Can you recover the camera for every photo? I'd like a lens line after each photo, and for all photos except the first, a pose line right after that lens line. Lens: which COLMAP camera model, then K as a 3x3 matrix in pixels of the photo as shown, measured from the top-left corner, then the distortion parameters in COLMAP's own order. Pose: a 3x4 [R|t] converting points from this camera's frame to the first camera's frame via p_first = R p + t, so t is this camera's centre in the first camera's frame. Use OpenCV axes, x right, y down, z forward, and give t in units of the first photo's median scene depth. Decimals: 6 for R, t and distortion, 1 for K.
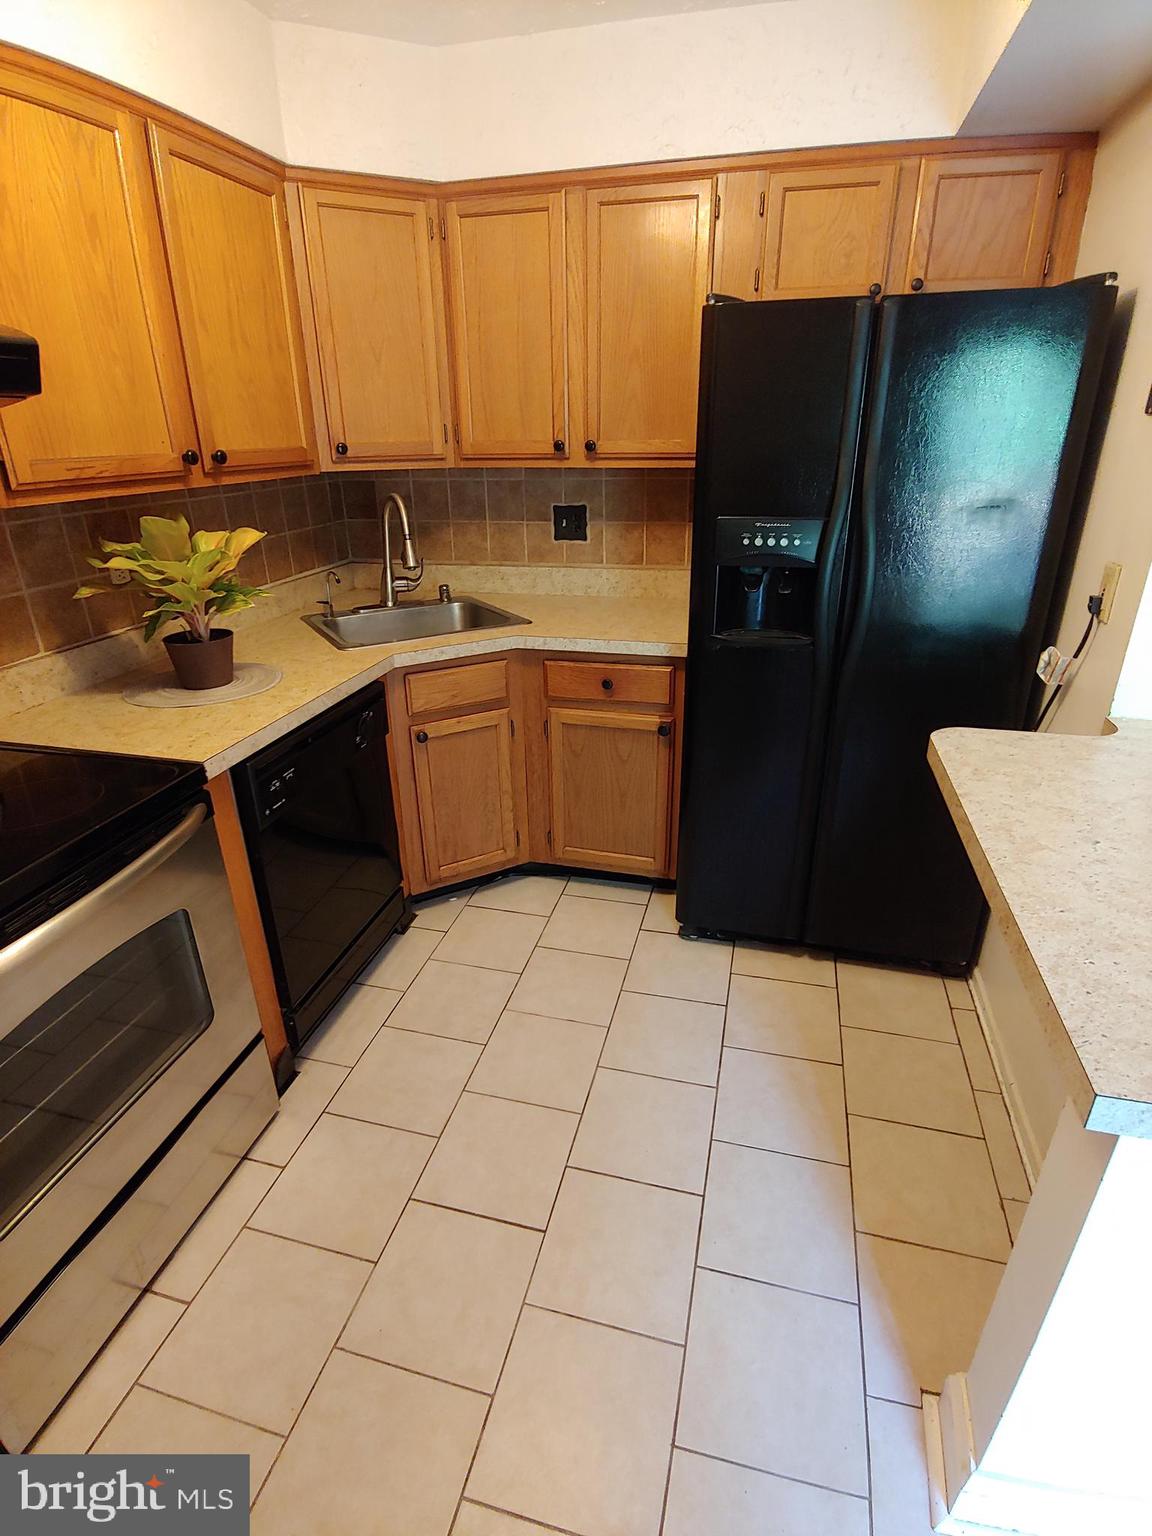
lens RADIAL K [[776.3, 0, 574.3], [0, 776.3, 770.6], [0, 0, 1]] dist [-0.000972, -0.013087]
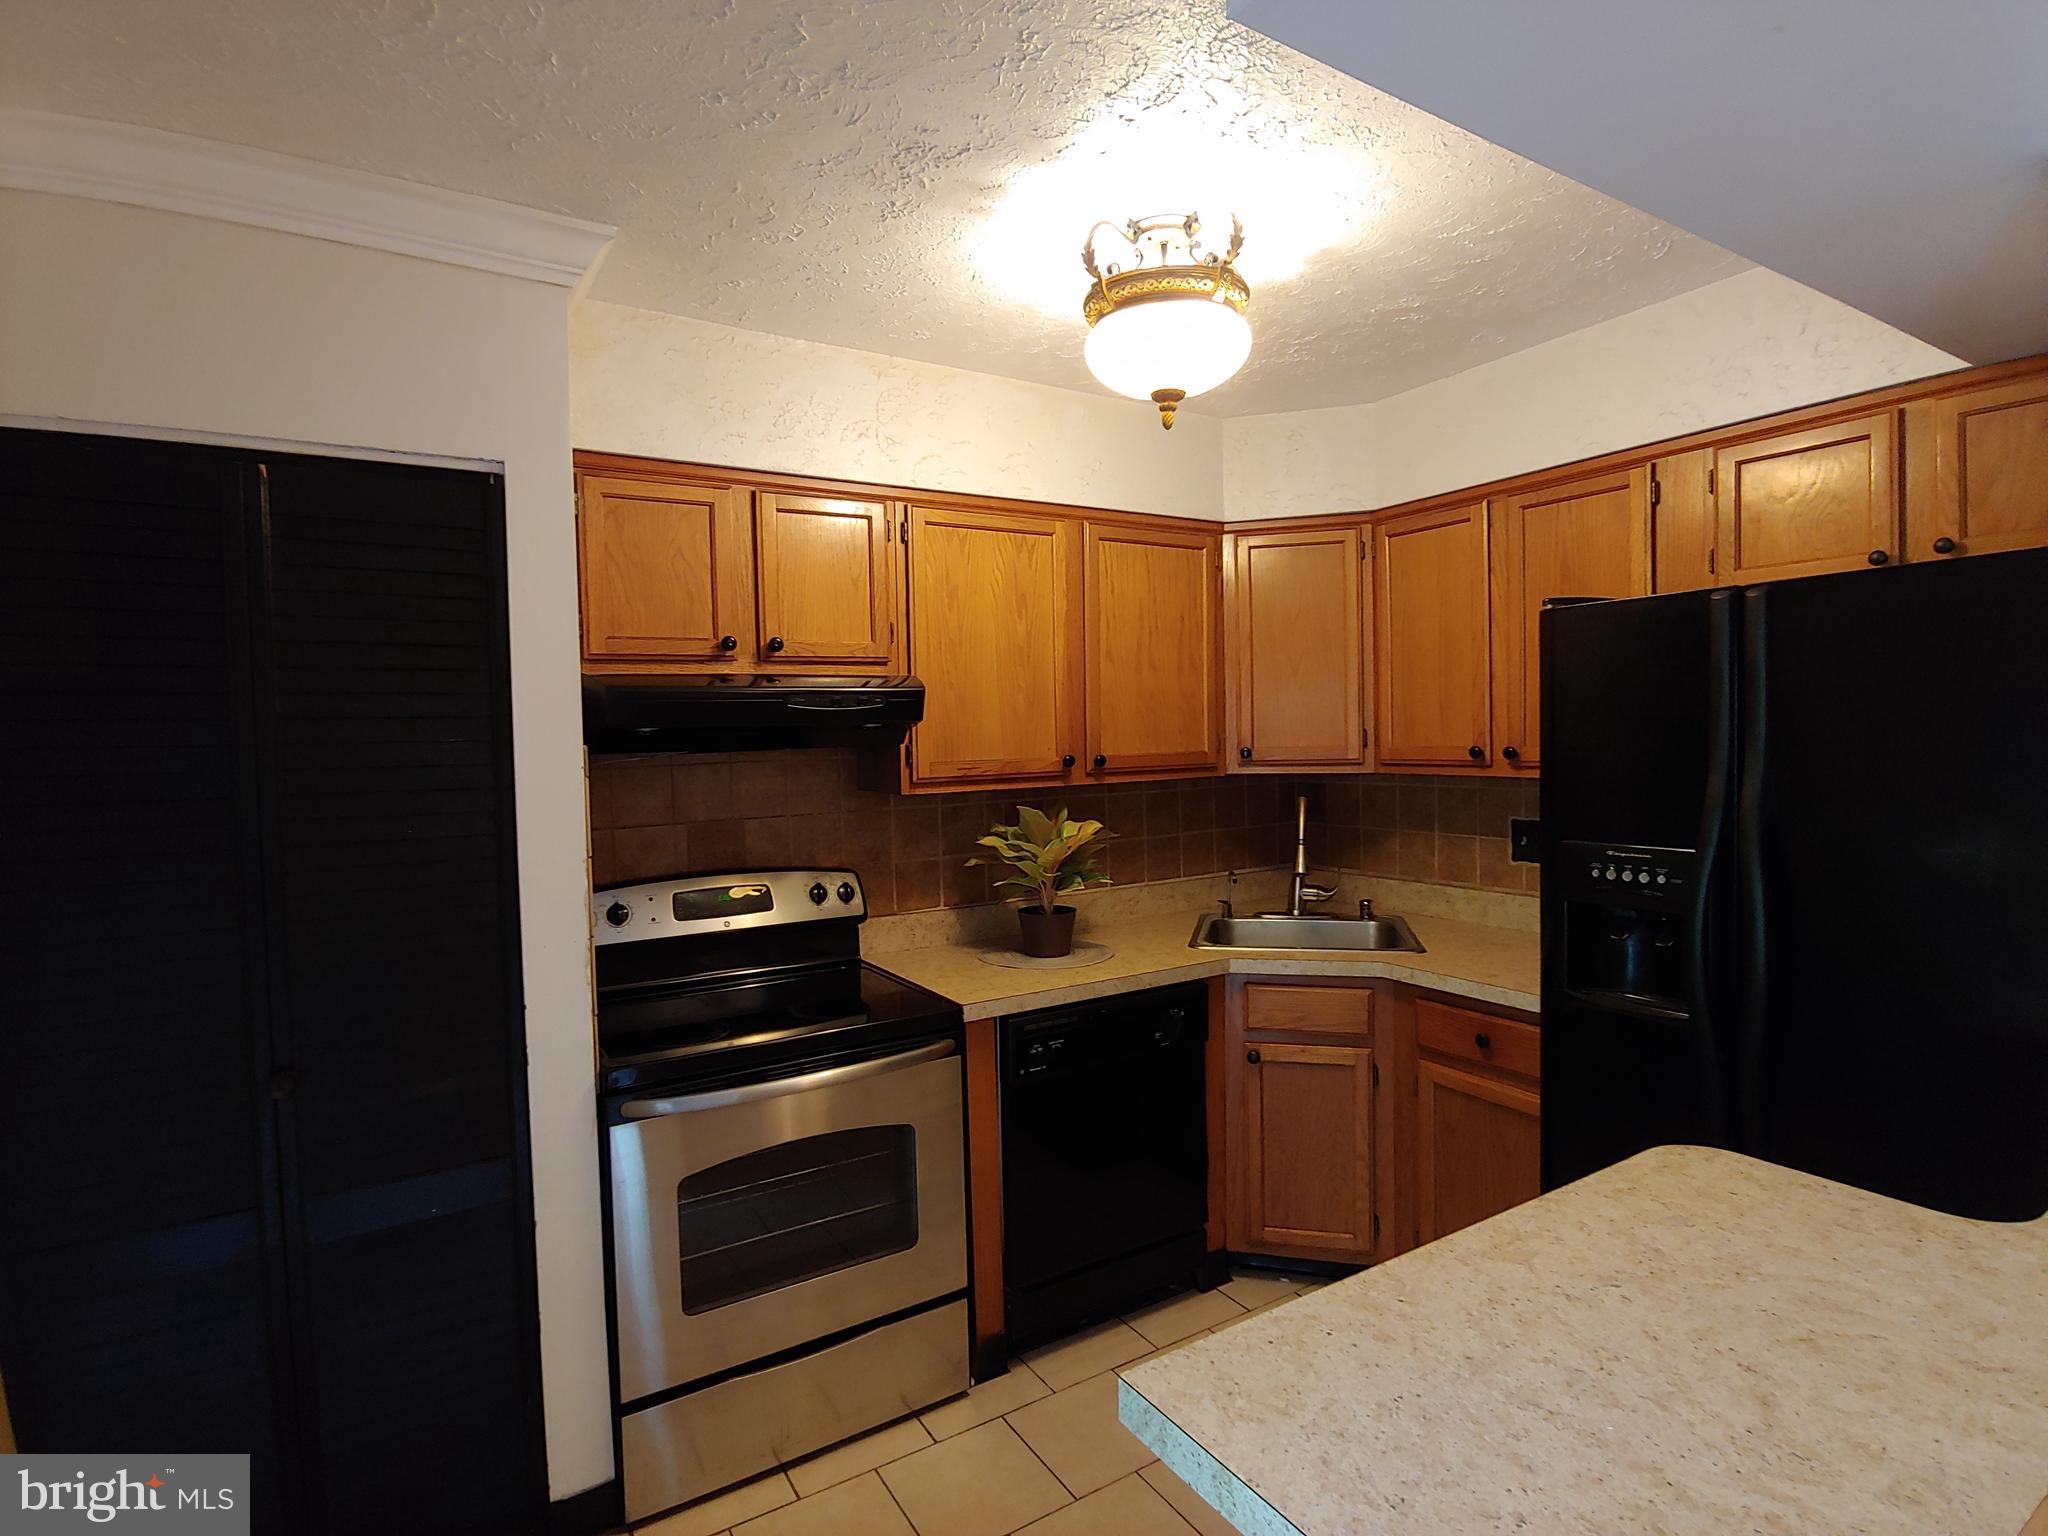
lens RADIAL K [[1031.9, 0, 1024.0], [0, 1031.9, 768.0], [0, 0, 1]] dist [-0.015504, 0.001092]
pose [[0.719967, 0.020108, -0.693717, 0.424412], [-0.266643, 0.930874, -0.249751, 0.013026], [0.640741, 0.364787, 0.675560, -0.080233]]
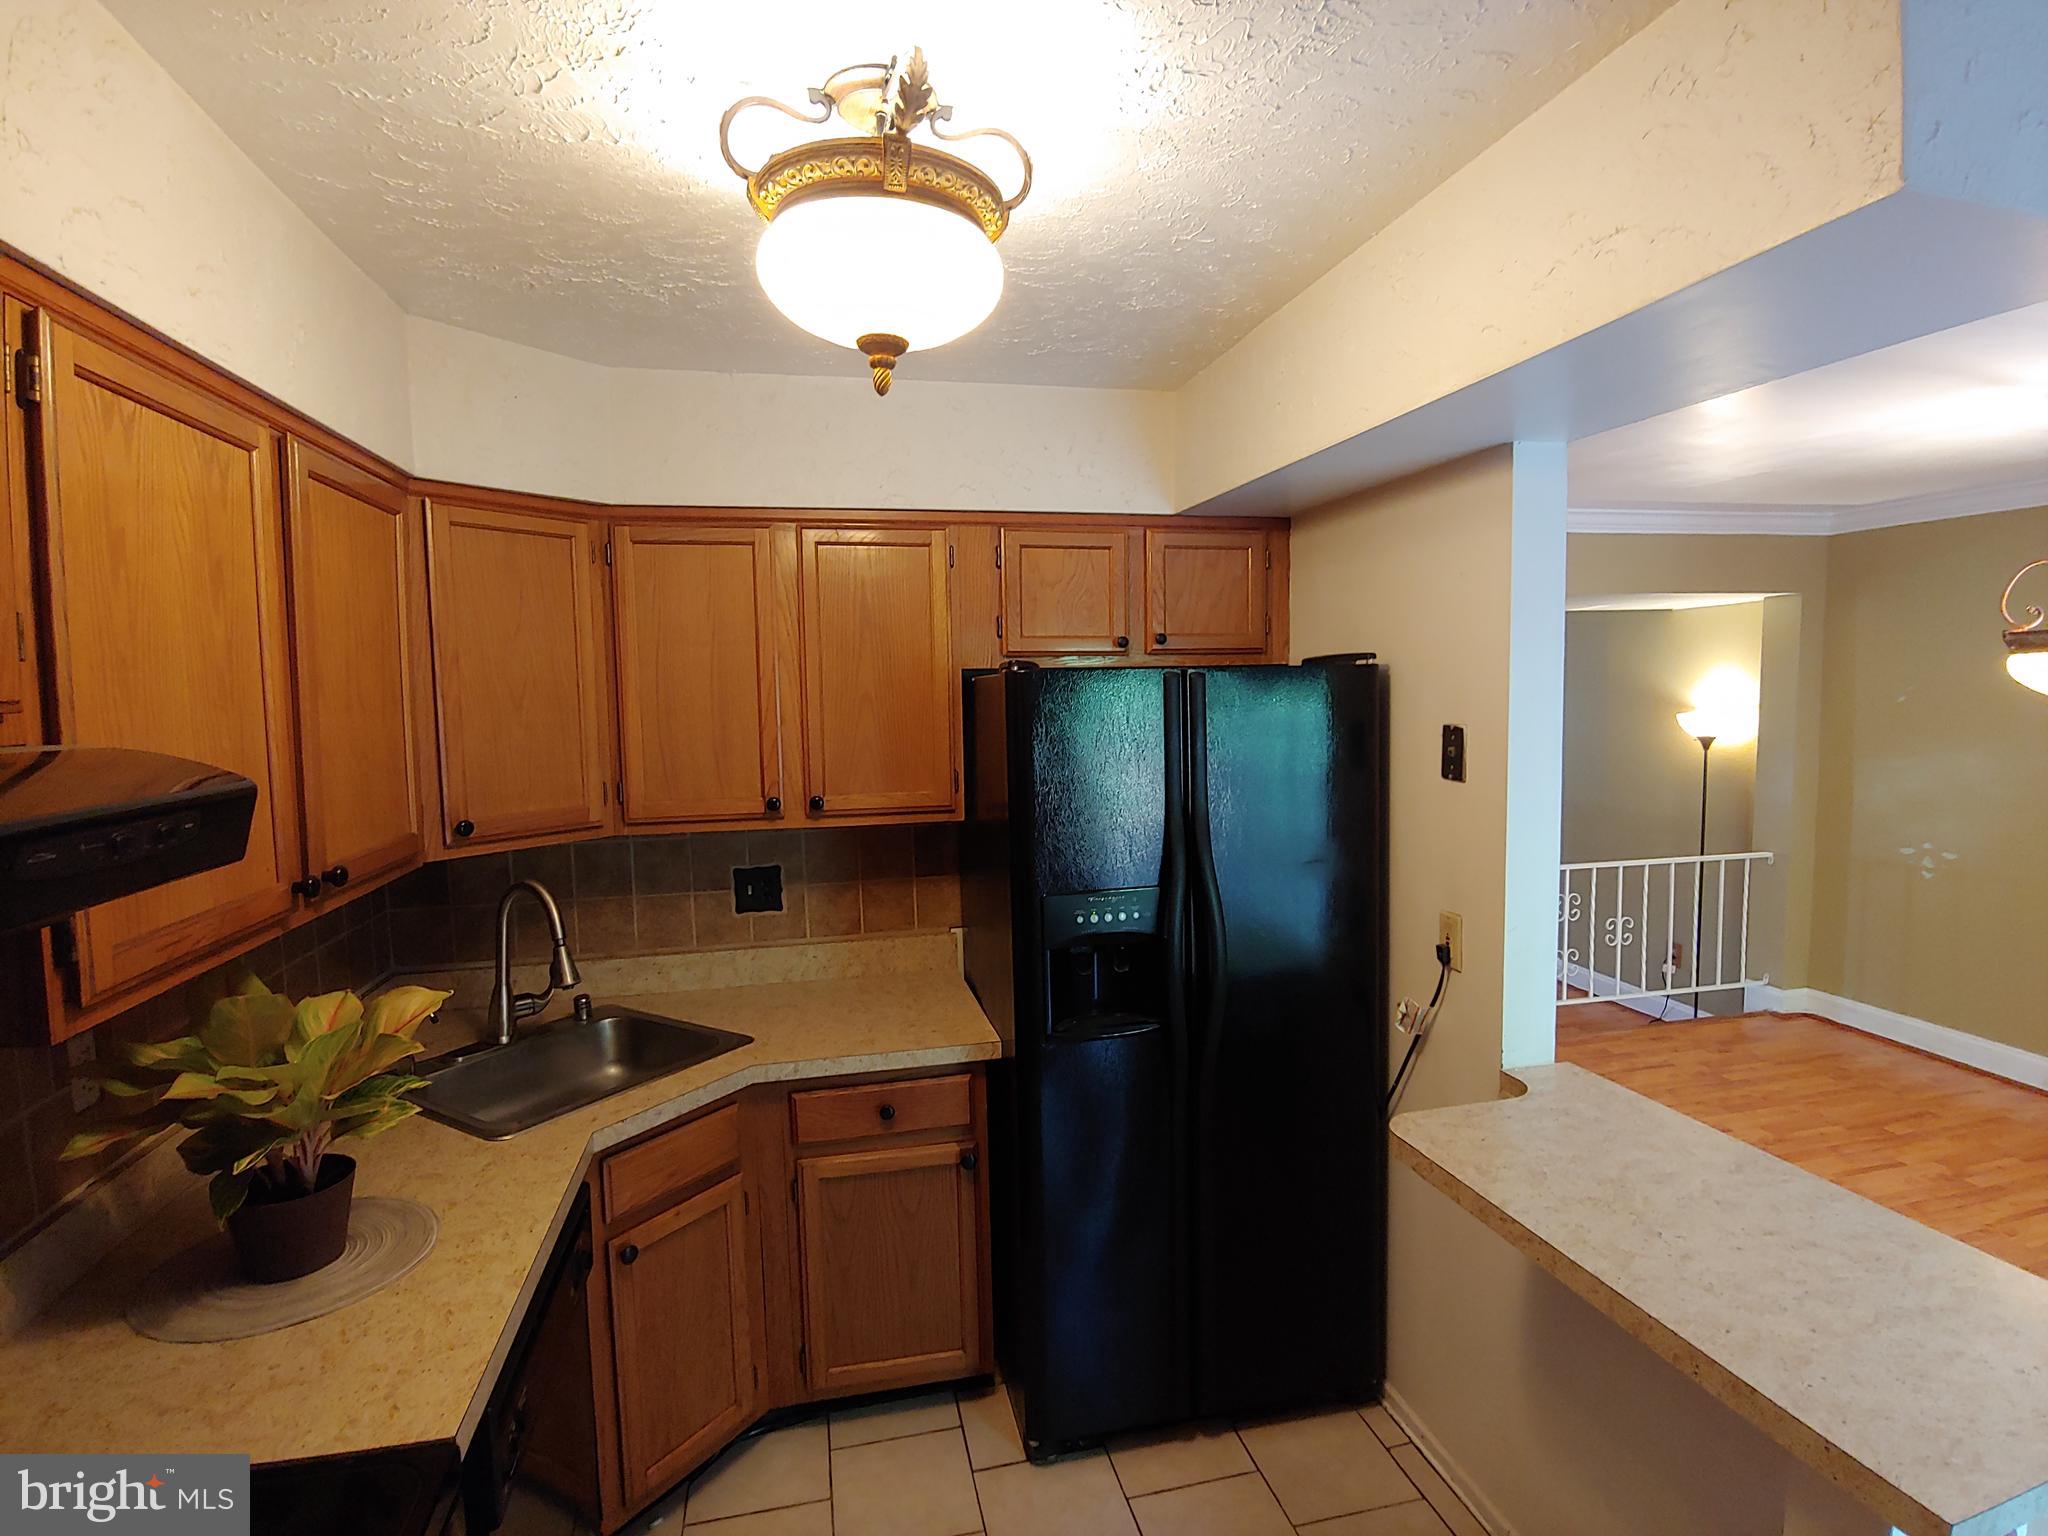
lens RADIAL K [[1028.2, 0, 1031.5], [0, 1028.2, 771.5], [0, 0, 1]] dist [-0.019977, 0.000663]
pose [[0.886571, -0.041409, 0.460735, -0.272431], [0.193492, 0.937868, -0.288036, -0.109699], [-0.420181, 0.344513, 0.839499, 0.023818]]
